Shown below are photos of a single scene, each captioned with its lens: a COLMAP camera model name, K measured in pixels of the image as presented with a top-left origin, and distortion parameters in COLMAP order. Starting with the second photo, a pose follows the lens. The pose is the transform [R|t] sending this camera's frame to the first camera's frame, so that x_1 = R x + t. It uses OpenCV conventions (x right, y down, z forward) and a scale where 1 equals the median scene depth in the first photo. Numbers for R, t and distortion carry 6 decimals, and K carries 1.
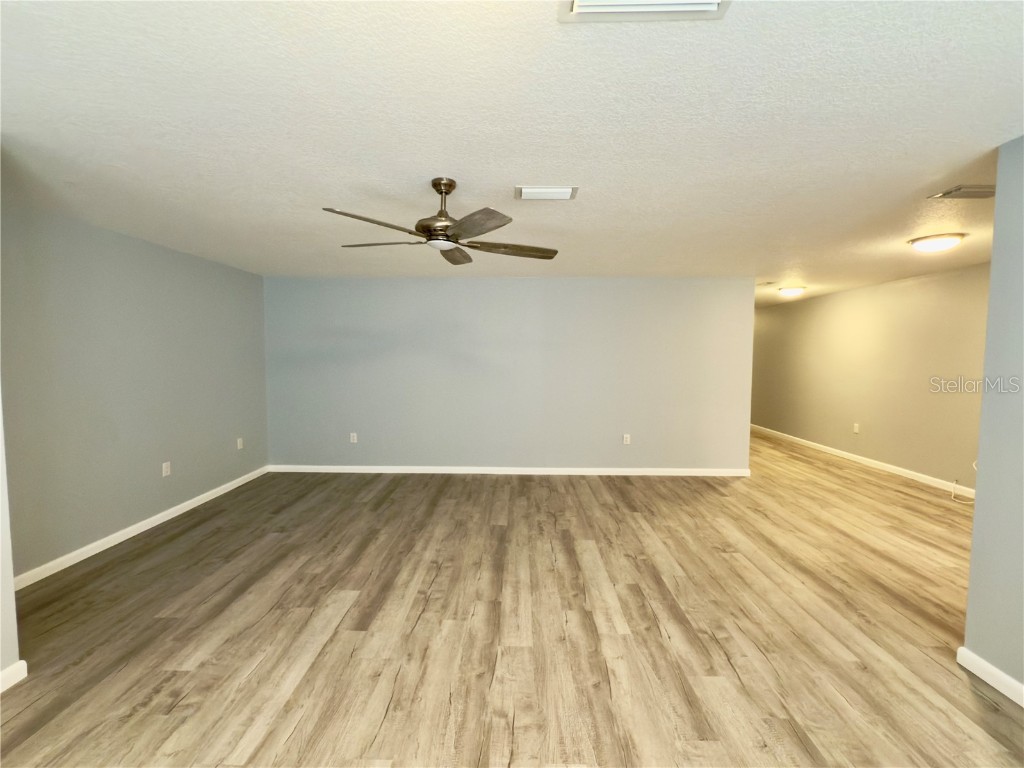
lens RADIAL K [[452.0, 0, 512.0], [0, 452.0, 384.0], [0, 0, 1]] dist [-0.001746, 0.000729]
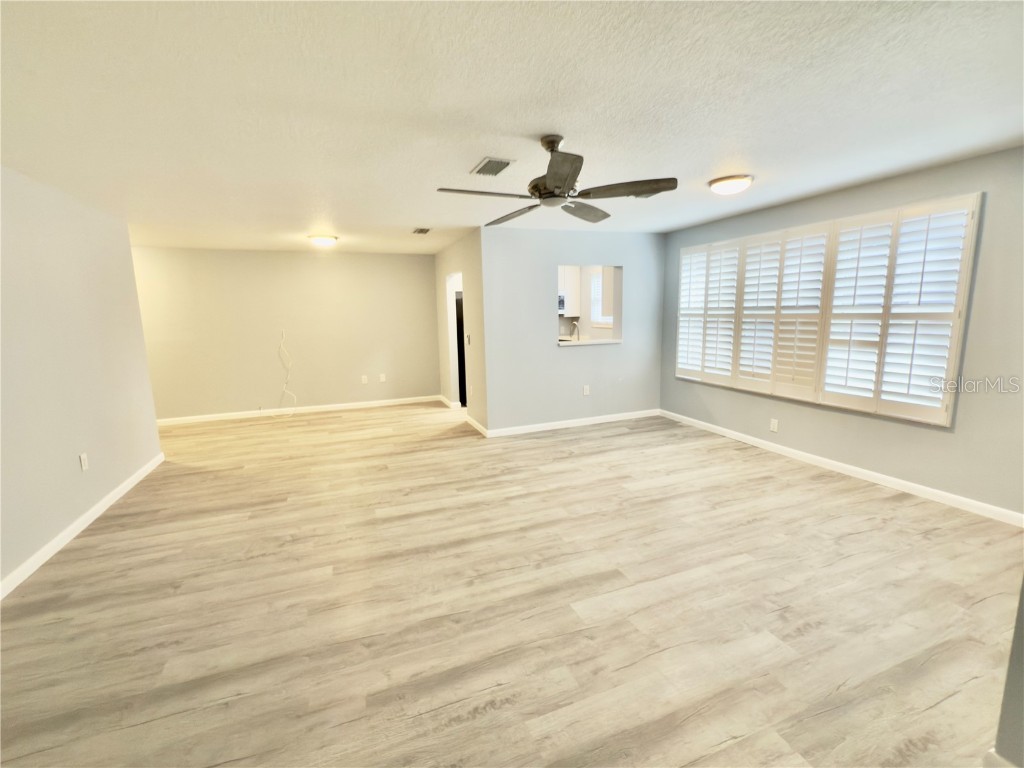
lens RADIAL K [[452.0, 0, 512.0], [0, 452.0, 384.0], [0, 0, 1]] dist [-0.001746, 0.000729]
pose [[-0.381736, -0.139952, 0.913614, -0.963689], [0.080500, 0.979679, 0.183708, -0.085316], [-0.920759, 0.143674, -0.362713, 1.307613]]
